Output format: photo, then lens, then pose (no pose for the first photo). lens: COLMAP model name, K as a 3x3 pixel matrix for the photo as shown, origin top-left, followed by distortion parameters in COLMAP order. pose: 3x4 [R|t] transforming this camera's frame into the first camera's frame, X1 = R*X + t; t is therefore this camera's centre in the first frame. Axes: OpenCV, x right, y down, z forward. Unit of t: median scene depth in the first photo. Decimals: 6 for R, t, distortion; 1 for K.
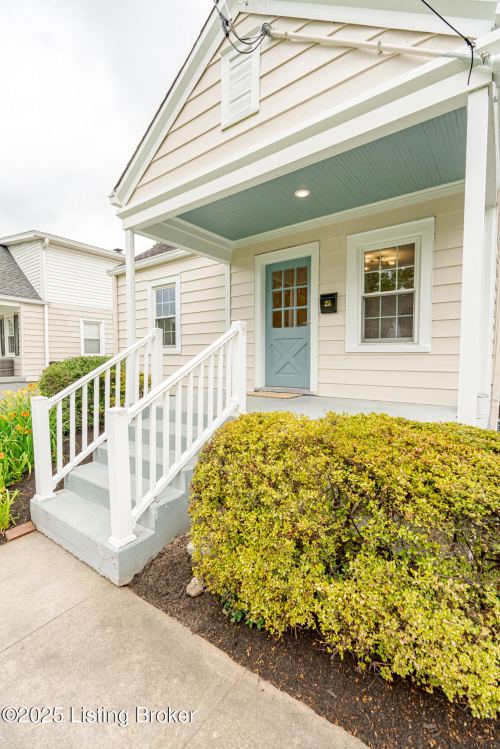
lens RADIAL K [[328.7, 0, 251.9], [0, 328.7, 372.2], [0, 0, 1]] dist [-0.001755, -0.000306]
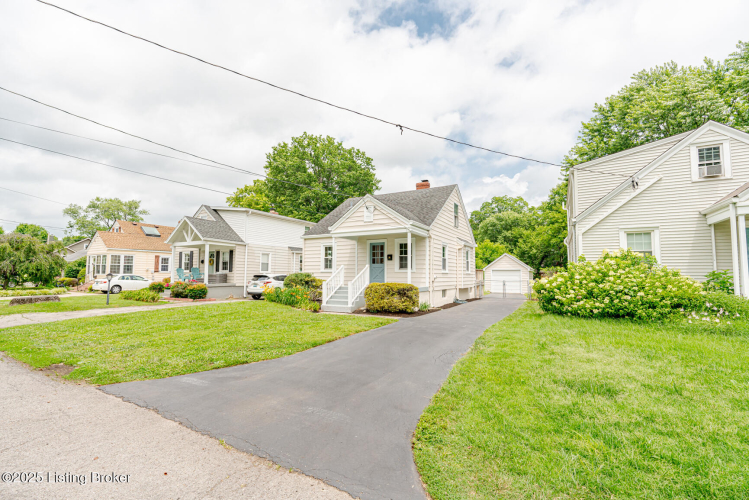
lens RADIAL K [[328.7, 0, 373.5], [0, 328.7, 250.9], [0, 0, 1]] dist [-0.001755, -0.000306]
pose [[0.991587, 0.017619, 0.128240, -0.338649], [-0.001927, 0.992592, -0.121478, 0.123884], [-0.129431, 0.120209, 0.984275, -2.140142]]
